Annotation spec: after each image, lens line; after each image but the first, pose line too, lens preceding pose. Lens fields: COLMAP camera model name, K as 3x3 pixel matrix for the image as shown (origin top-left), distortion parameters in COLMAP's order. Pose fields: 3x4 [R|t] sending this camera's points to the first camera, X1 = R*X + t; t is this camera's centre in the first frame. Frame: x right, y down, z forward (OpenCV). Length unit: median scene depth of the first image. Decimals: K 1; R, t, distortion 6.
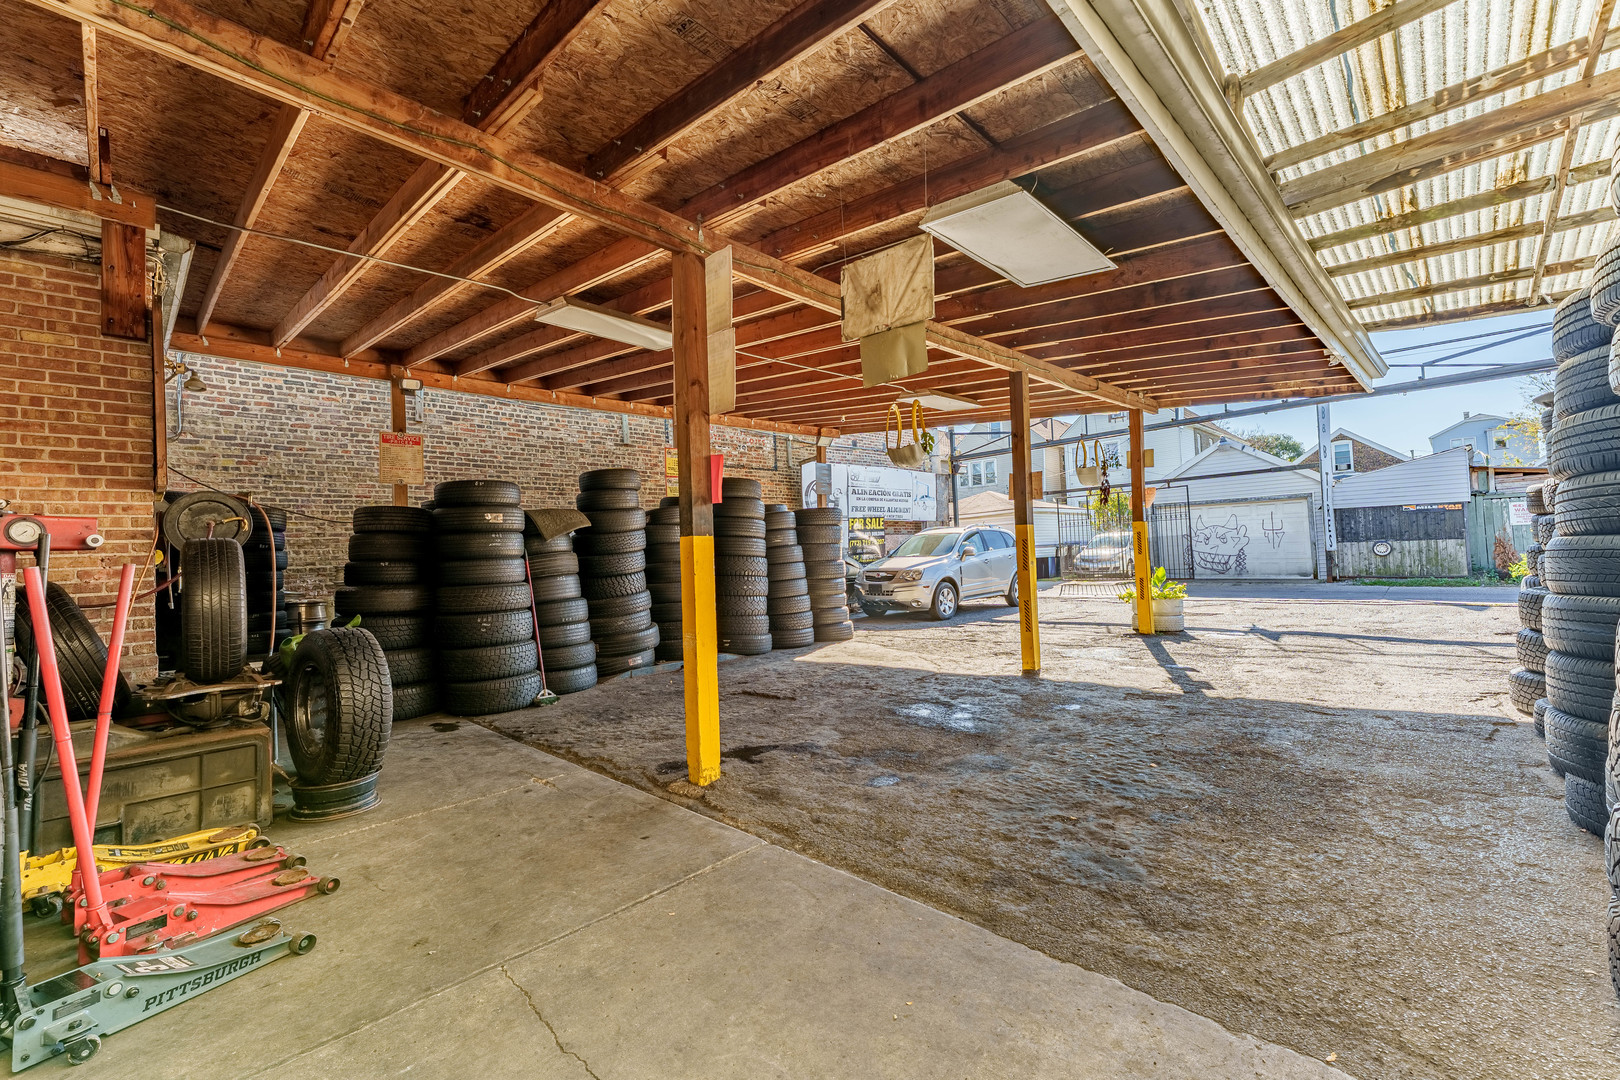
lens RADIAL K [[623.5, 0, 810.0], [0, 623.5, 540.0], [0, 0, 1]] dist [0.035529, -0.000336]
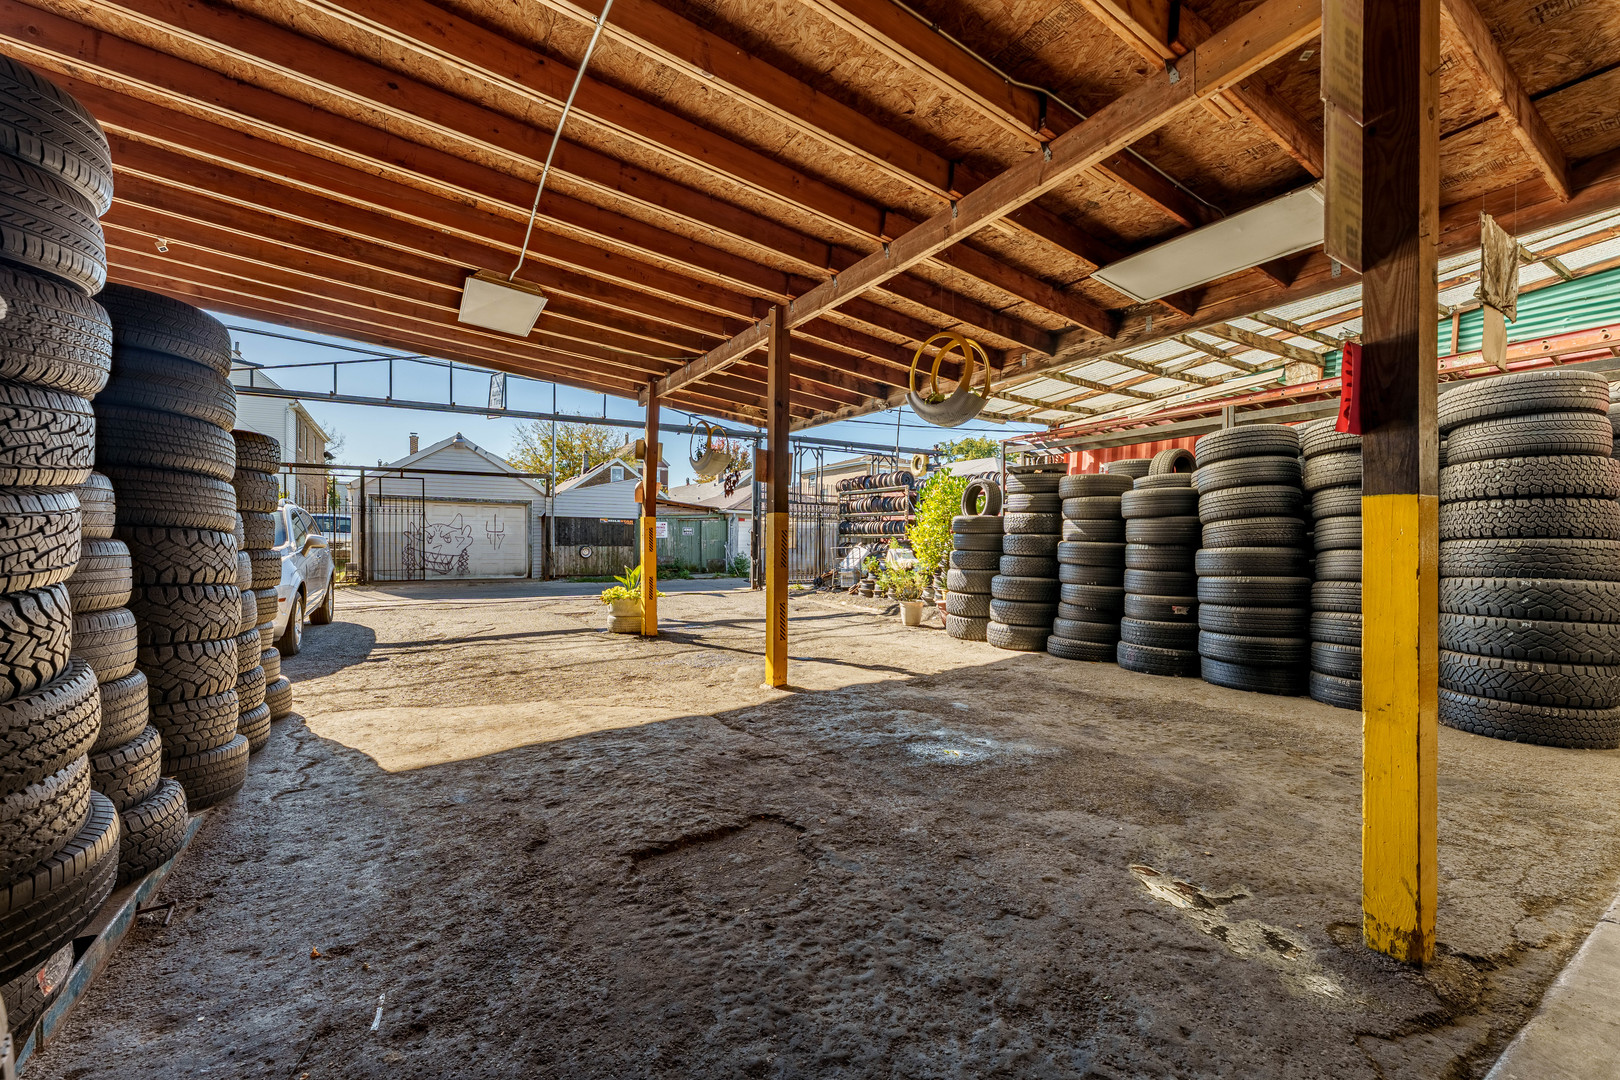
lens RADIAL K [[623.5, 0, 810.0], [0, 623.5, 540.0], [0, 0, 1]] dist [0.035529, -0.000336]
pose [[0.261198, 0.040373, 0.964441, -0.177410], [-0.040719, 0.998696, -0.030779, 0.010270], [-0.964426, -0.031231, 0.262502, 0.271184]]
